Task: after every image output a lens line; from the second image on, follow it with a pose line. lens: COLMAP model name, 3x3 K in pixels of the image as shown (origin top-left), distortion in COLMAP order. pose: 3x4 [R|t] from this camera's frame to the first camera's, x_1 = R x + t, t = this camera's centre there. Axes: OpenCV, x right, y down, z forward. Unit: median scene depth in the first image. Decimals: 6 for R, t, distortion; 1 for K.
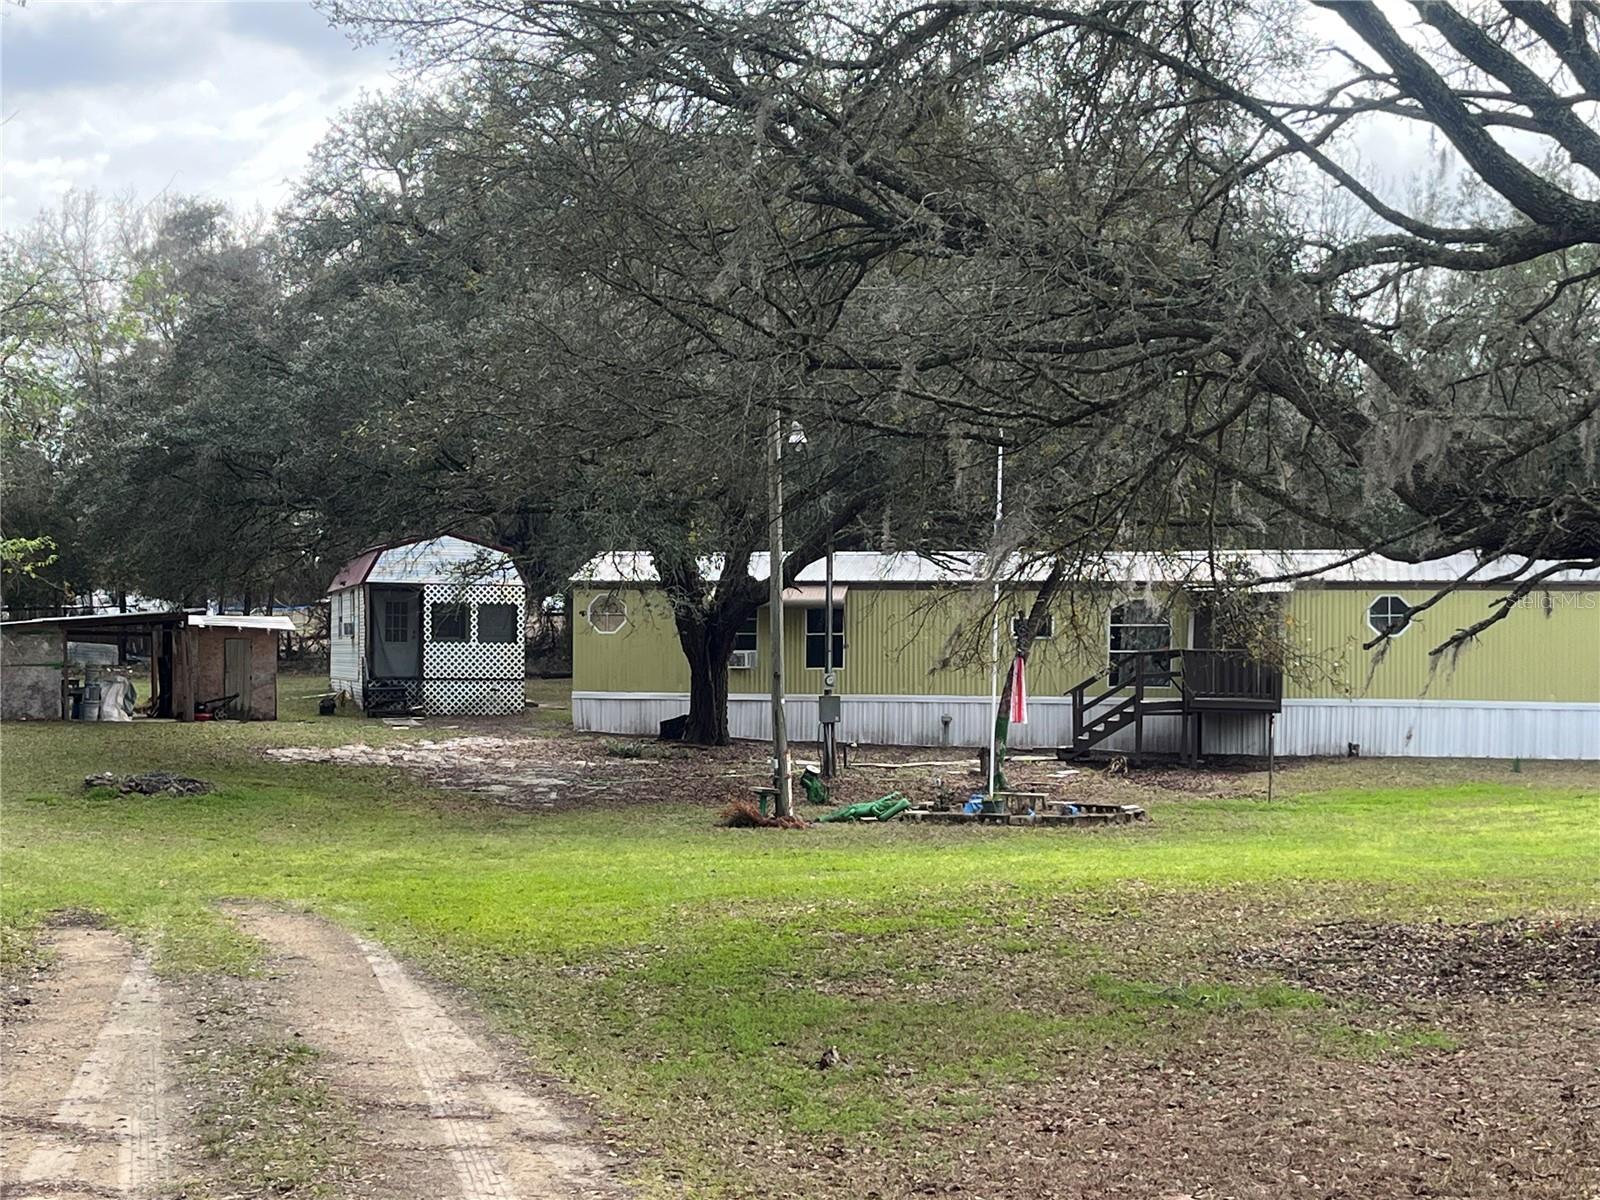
lens RADIAL K [[2574.1, 0, 804.2], [0, 2574.1, 603.7], [0, 0, 1]] dist [0.013345, 0.000000]
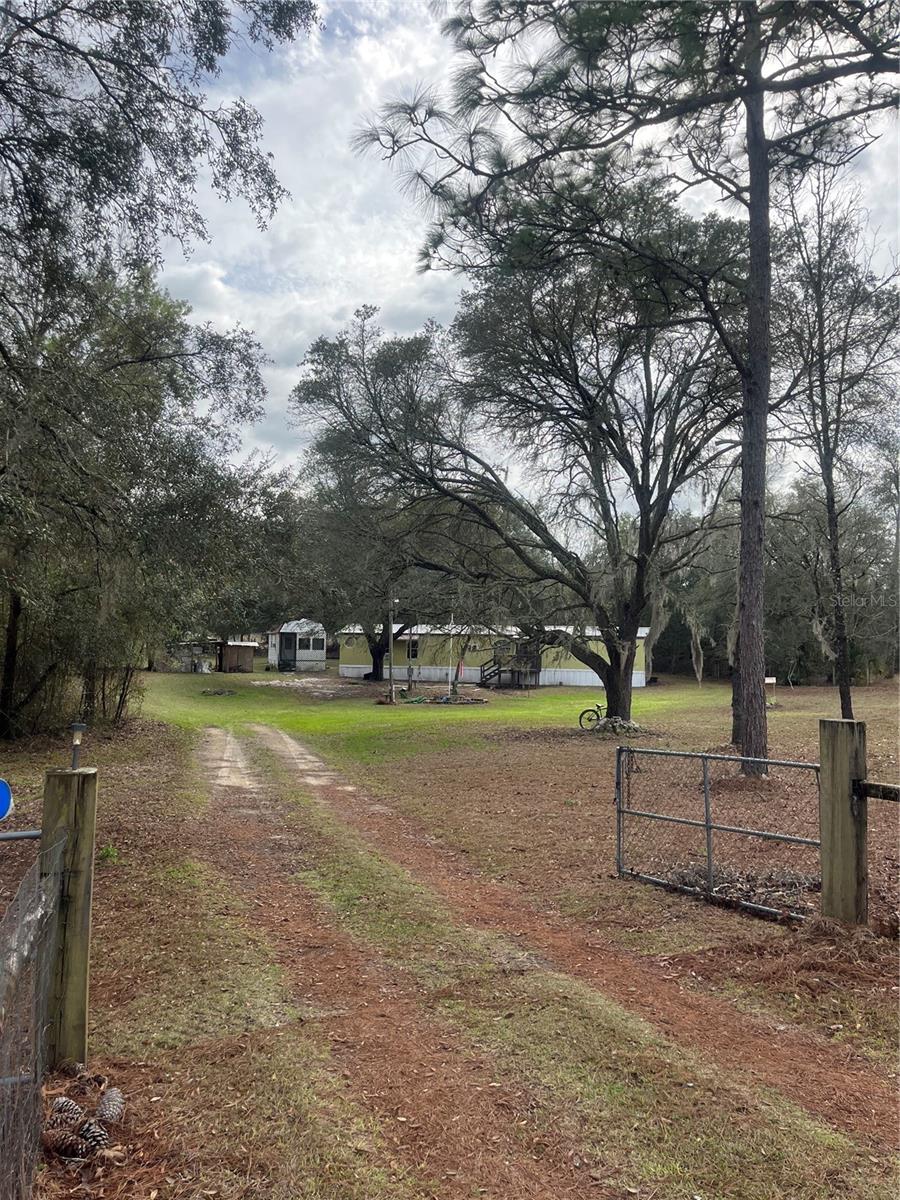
lens RADIAL K [[910.7, 0, 450.9], [0, 910.7, 594.2], [0, 0, 1]] dist [0.051034, -0.077638]
pose [[0.999785, 0.007913, 0.019174, 0.037382], [-0.007268, 0.999413, -0.033472, -0.021663], [-0.019427, 0.033325, 0.999256, -0.239870]]
